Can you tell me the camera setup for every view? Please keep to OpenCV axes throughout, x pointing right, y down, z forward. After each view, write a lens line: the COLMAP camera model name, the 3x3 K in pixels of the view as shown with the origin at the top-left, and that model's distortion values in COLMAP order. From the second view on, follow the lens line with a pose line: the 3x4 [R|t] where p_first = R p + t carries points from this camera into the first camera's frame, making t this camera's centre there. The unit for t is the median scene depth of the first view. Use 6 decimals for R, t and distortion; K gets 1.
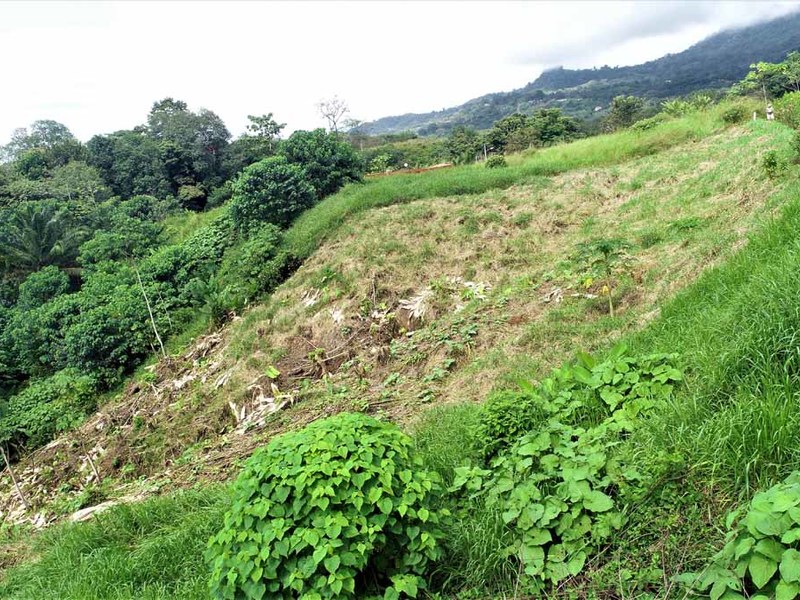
lens RADIAL K [[708.7, 0, 400.2], [0, 708.7, 298.4], [0, 0, 1]] dist [-0.001256, -0.007195]
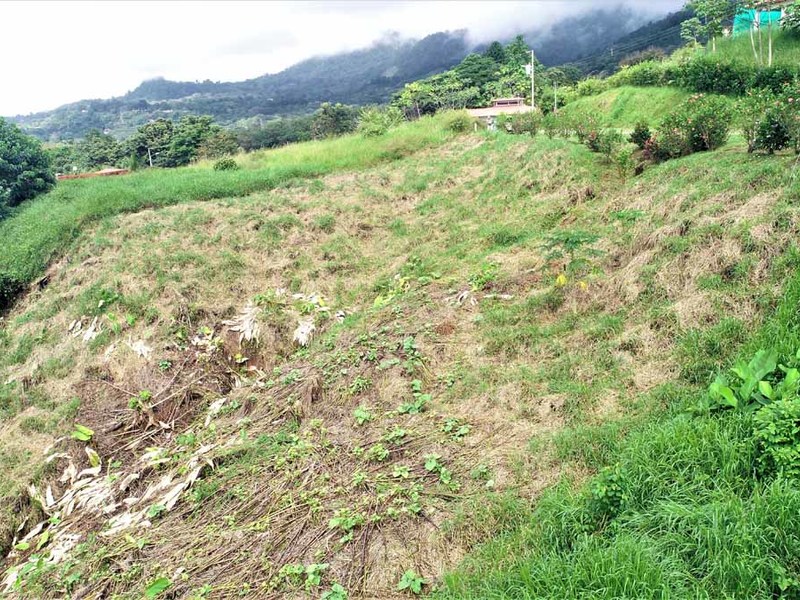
lens RADIAL K [[708.7, 0, 400.0], [0, 708.7, 302.0], [0, 0, 1]] dist [-0.001256, -0.007195]
pose [[0.861504, -0.071813, 0.502646, -0.184113], [0.078570, 0.996878, 0.007760, -0.007838], [-0.501634, 0.032807, 0.864457, 0.139857]]
